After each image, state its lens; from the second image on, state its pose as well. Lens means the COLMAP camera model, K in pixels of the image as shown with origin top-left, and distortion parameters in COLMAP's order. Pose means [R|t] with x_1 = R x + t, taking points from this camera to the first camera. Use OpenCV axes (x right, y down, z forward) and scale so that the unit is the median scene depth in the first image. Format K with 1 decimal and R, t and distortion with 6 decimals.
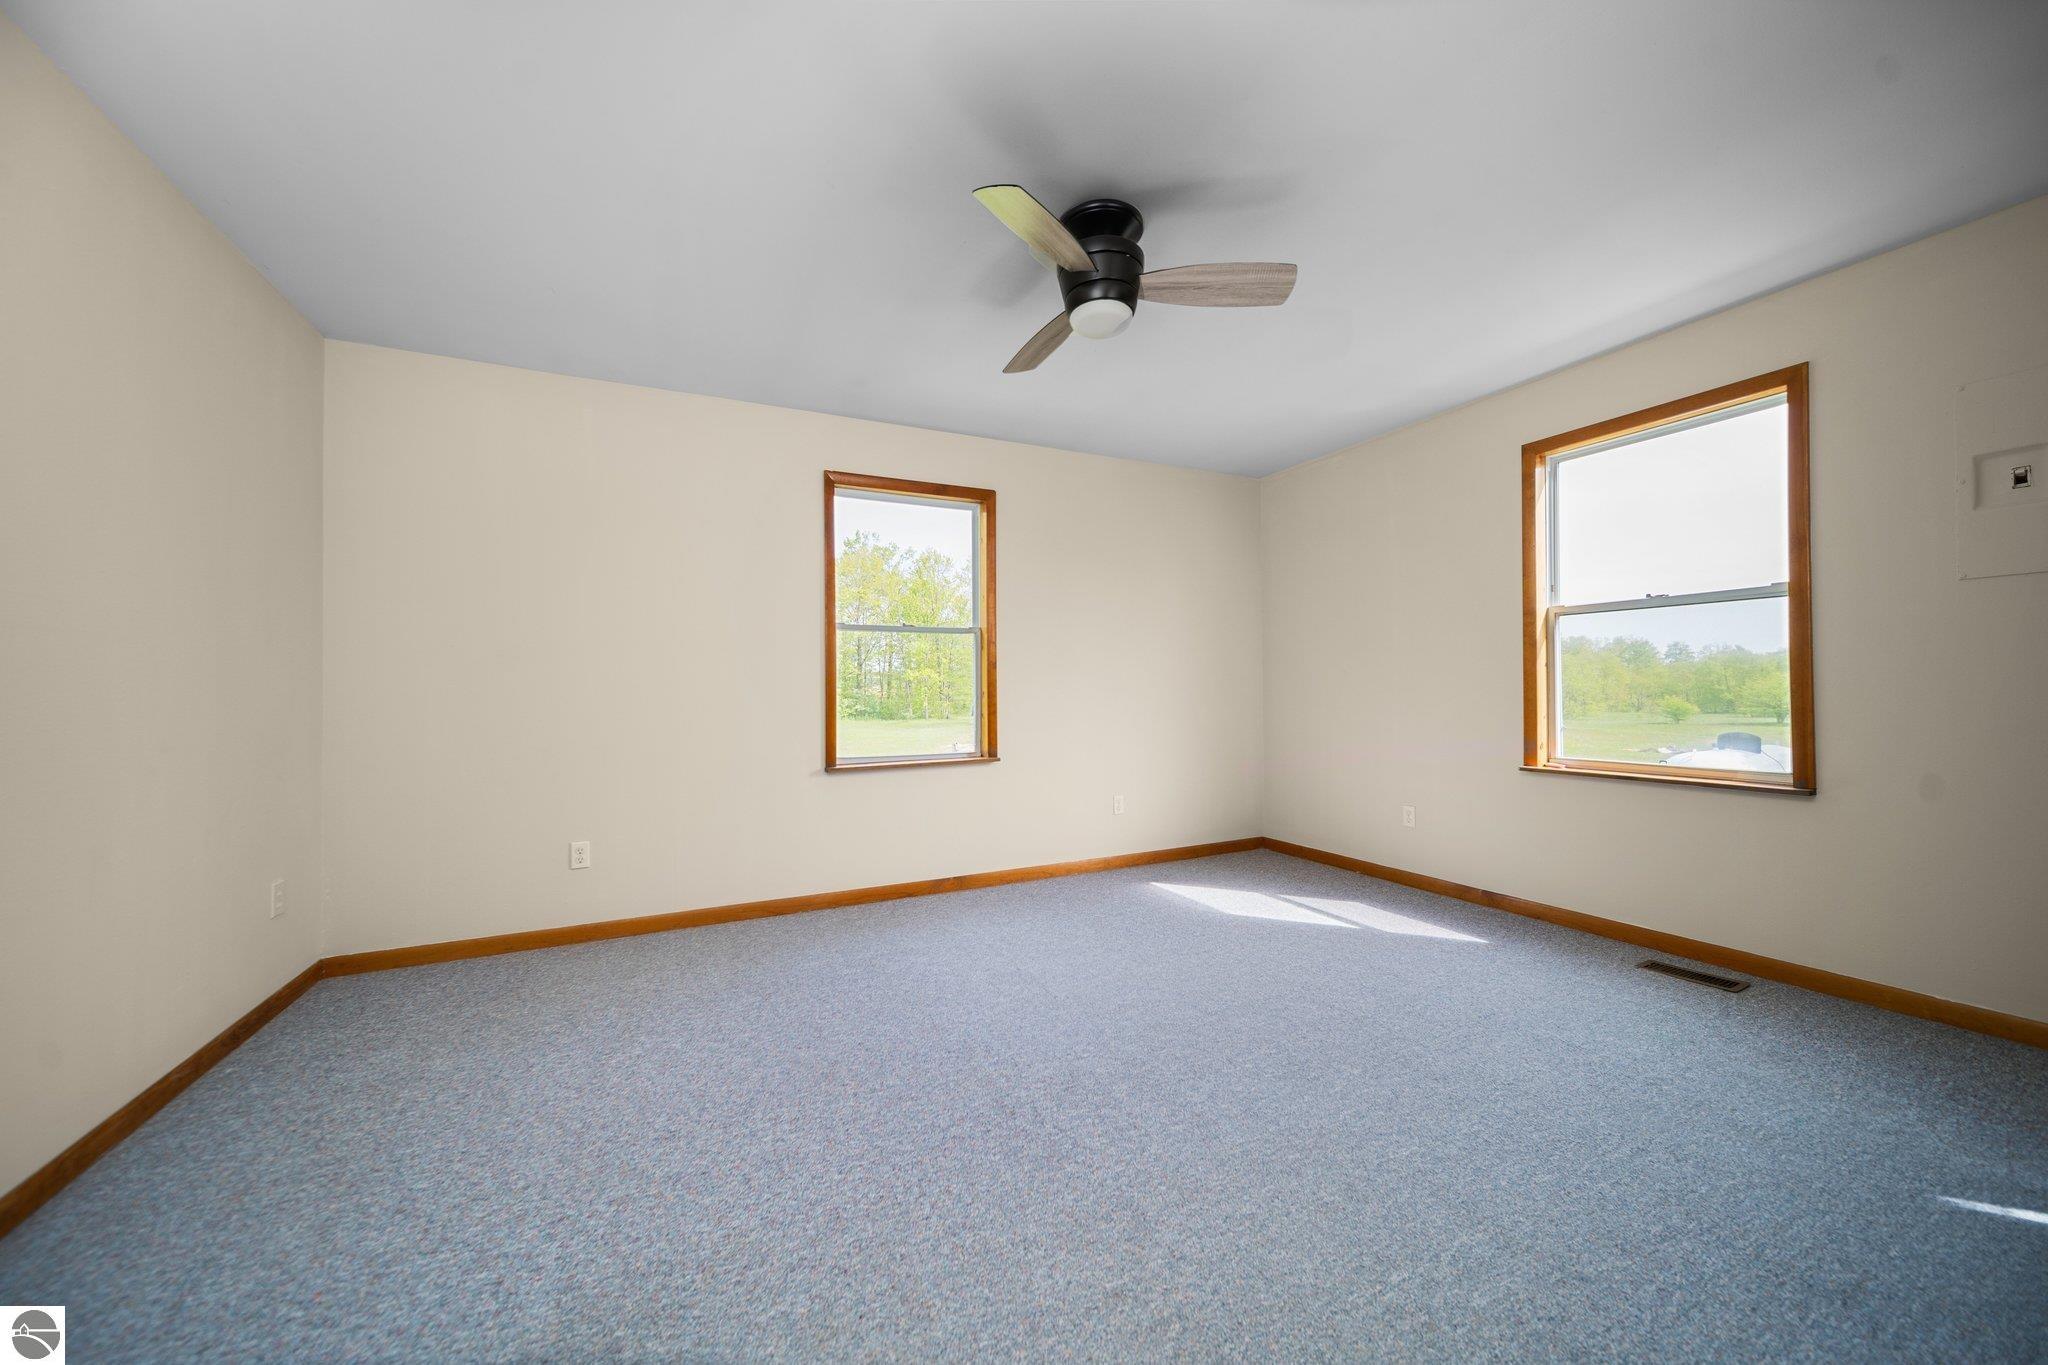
lens RADIAL K [[728.2, 0, 1023.7], [0, 728.2, 687.6], [0, 0, 1]] dist [-0.007441, -0.000291]
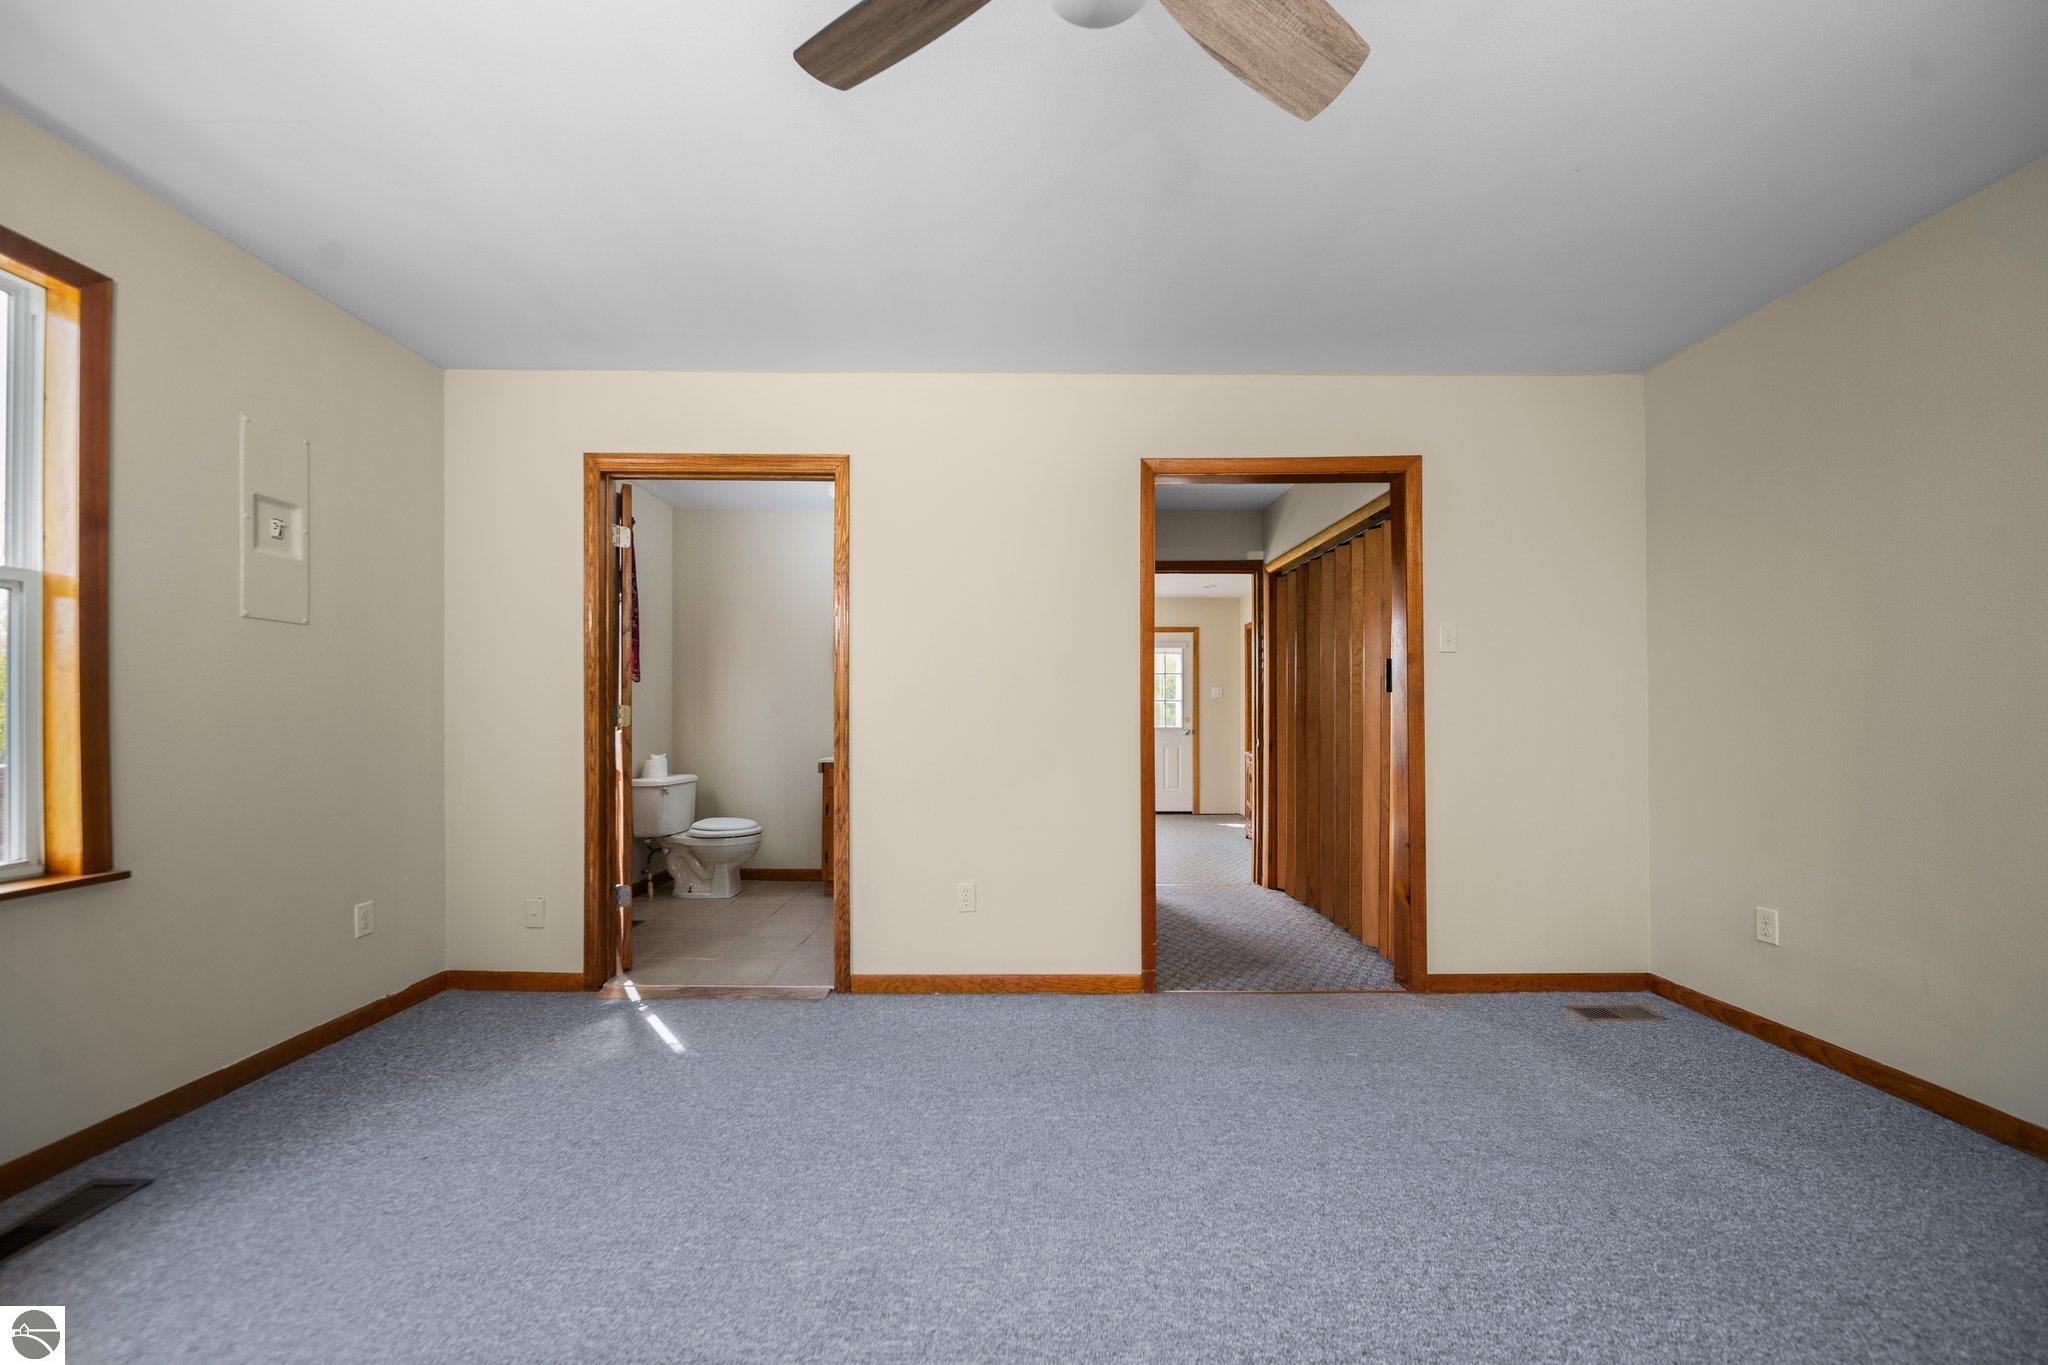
lens RADIAL K [[728.2, 0, 1023.7], [0, 728.2, 687.6], [0, 0, 1]] dist [-0.007441, -0.000291]
pose [[-0.899239, 0.025921, 0.436689, -0.059003], [0.010910, 0.999261, -0.036849, -0.005392], [-0.437322, -0.028372, -0.898857, 1.433743]]
